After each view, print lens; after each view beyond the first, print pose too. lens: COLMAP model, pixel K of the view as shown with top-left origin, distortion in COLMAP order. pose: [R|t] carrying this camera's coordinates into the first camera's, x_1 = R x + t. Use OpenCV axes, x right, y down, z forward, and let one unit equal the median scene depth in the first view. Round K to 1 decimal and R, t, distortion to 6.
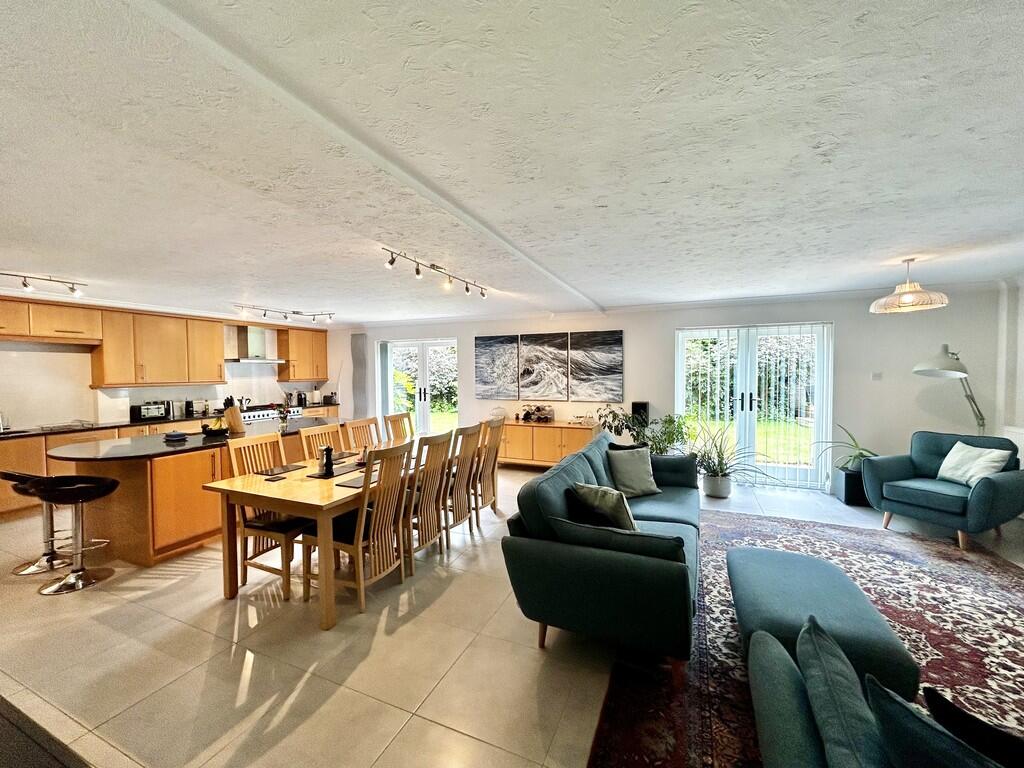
lens RADIAL K [[411.8, 0, 512.4], [0, 411.8, 385.7], [0, 0, 1]] dist [0.000880, -0.000013]
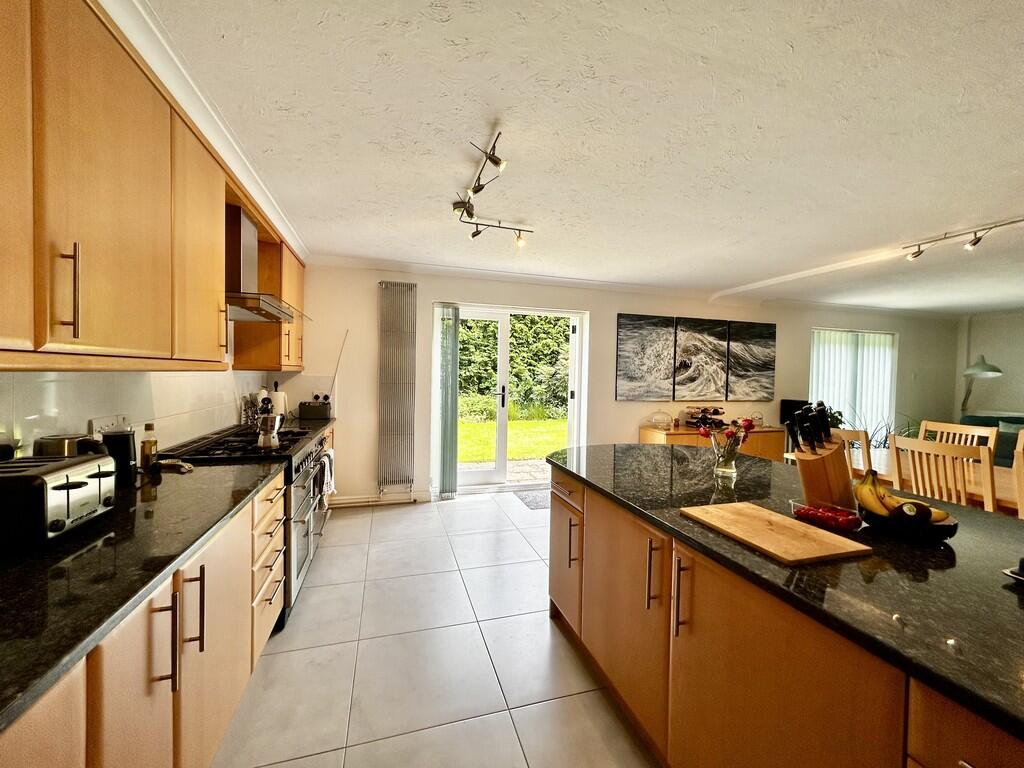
lens RADIAL K [[411.8, 0, 513.7], [0, 411.8, 381.4], [0, 0, 1]] dist [0.000880, -0.000013]
pose [[0.755545, 0.009278, 0.655031, -0.739310], [-0.002241, 0.999930, -0.011579, 0.007695], [-0.655093, 0.007280, 0.755513, 0.626752]]
